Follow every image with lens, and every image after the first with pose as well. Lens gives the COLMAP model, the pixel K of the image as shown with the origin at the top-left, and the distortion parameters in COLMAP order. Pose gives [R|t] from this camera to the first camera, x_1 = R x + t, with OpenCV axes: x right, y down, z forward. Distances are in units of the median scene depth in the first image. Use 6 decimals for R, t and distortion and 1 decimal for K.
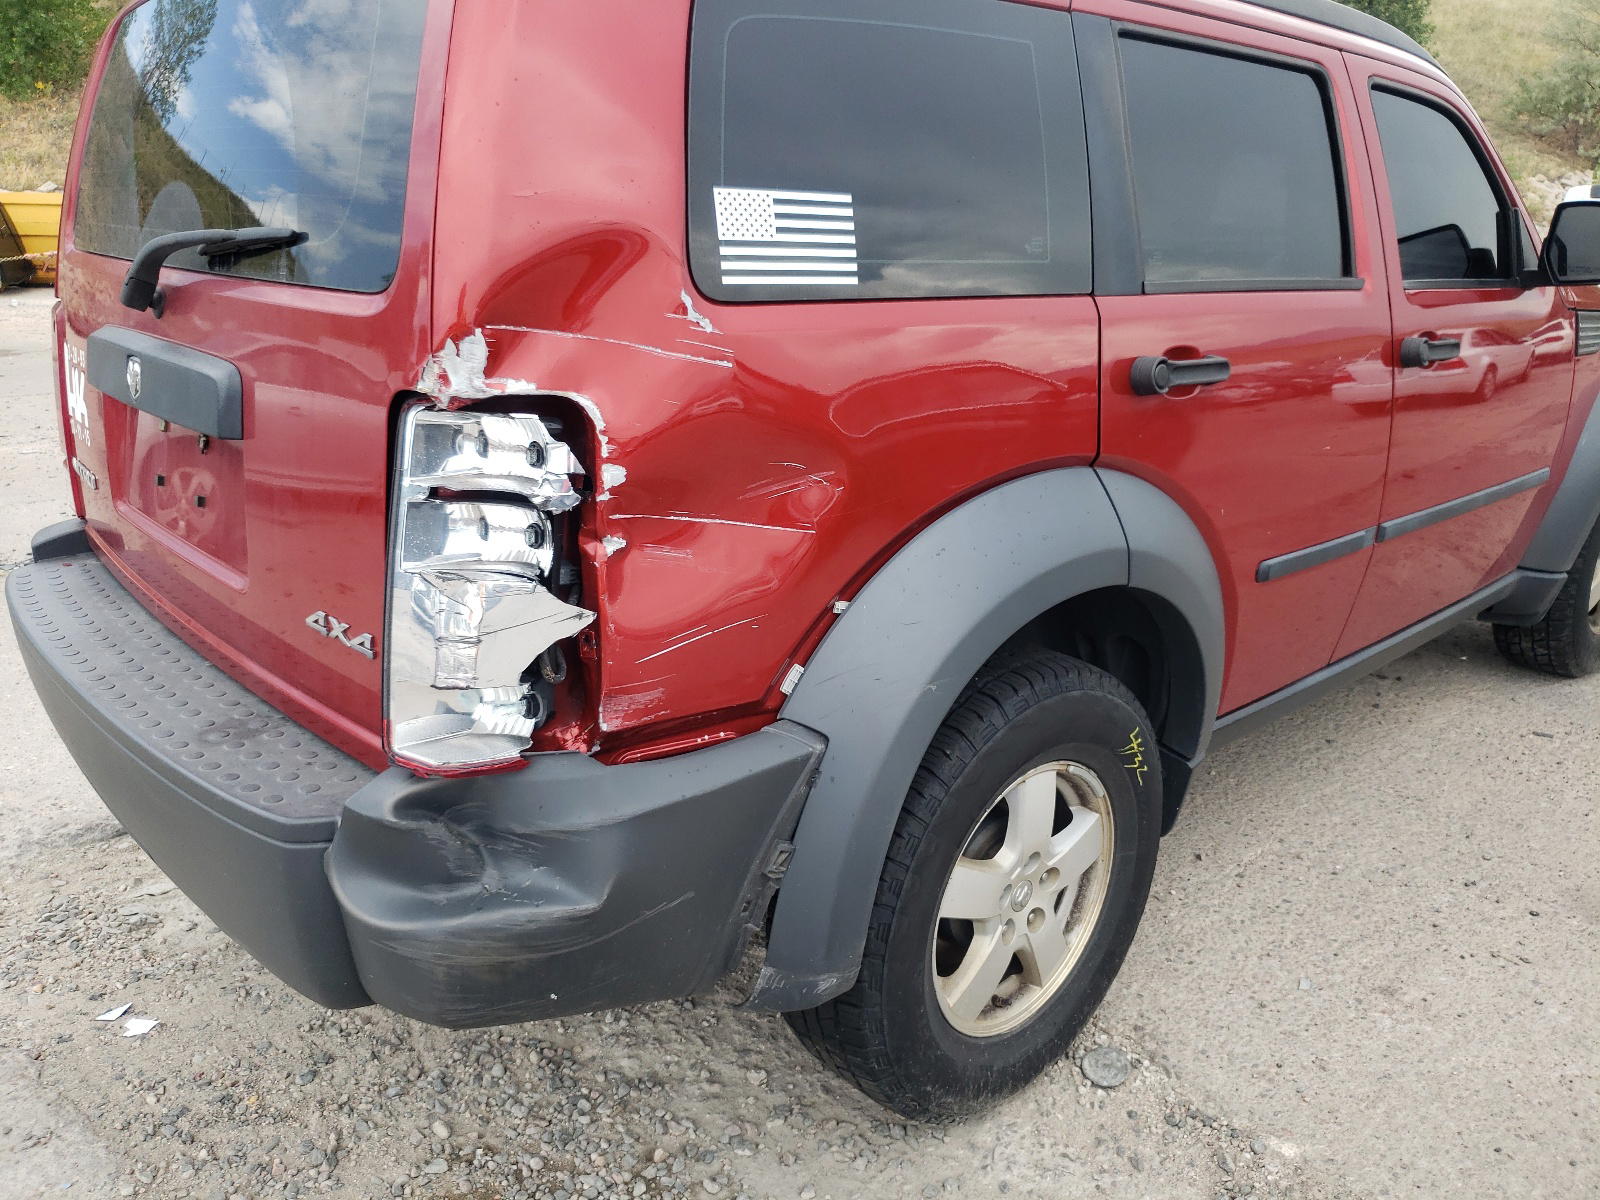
lens RADIAL K [[1257.3, 0, 800.0], [0, 1257.3, 600.0], [0, 0, 1]] dist [0.003430, 0.017813]
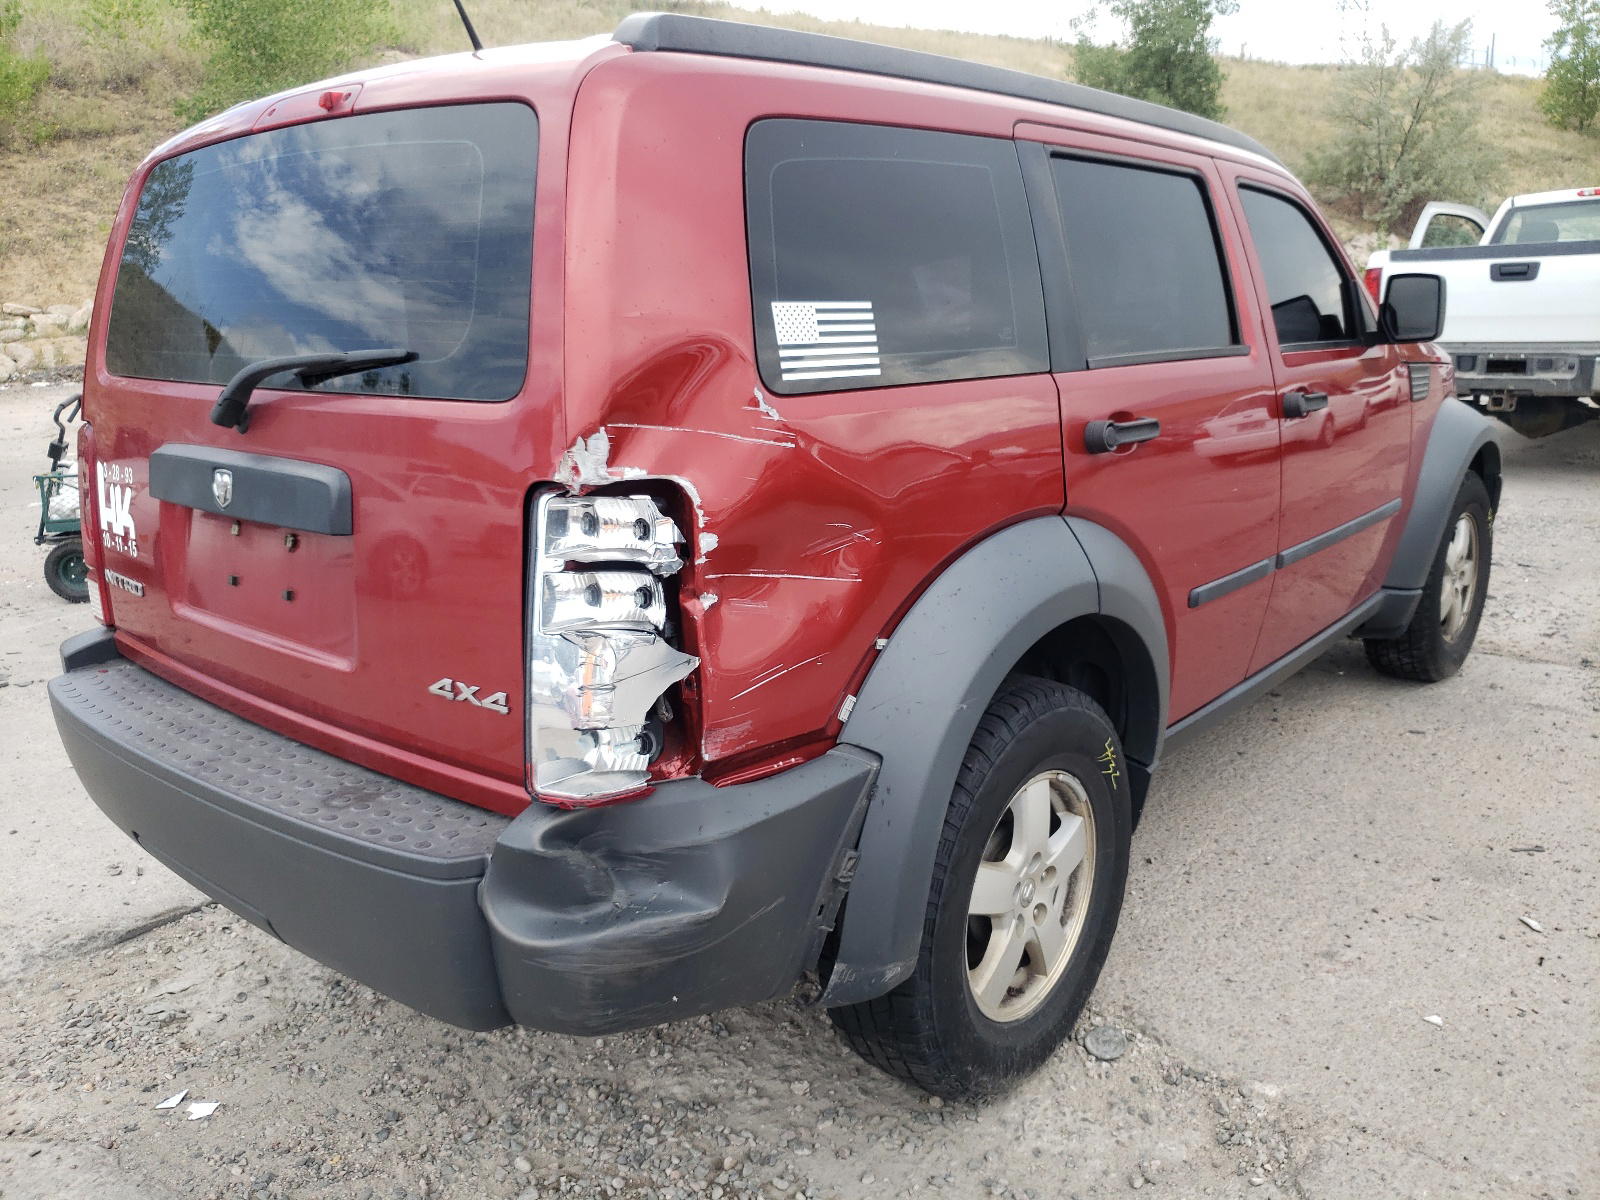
lens RADIAL K [[1291.8, 0, 800.0], [0, 1291.8, 600.0], [0, 0, 1]] dist [0.008930, -0.006518]
pose [[0.990204, -0.068886, 0.121454, -0.147476], [0.076604, 0.995251, -0.060061, 0.024317], [-0.116740, 0.068776, 0.990778, -0.151860]]
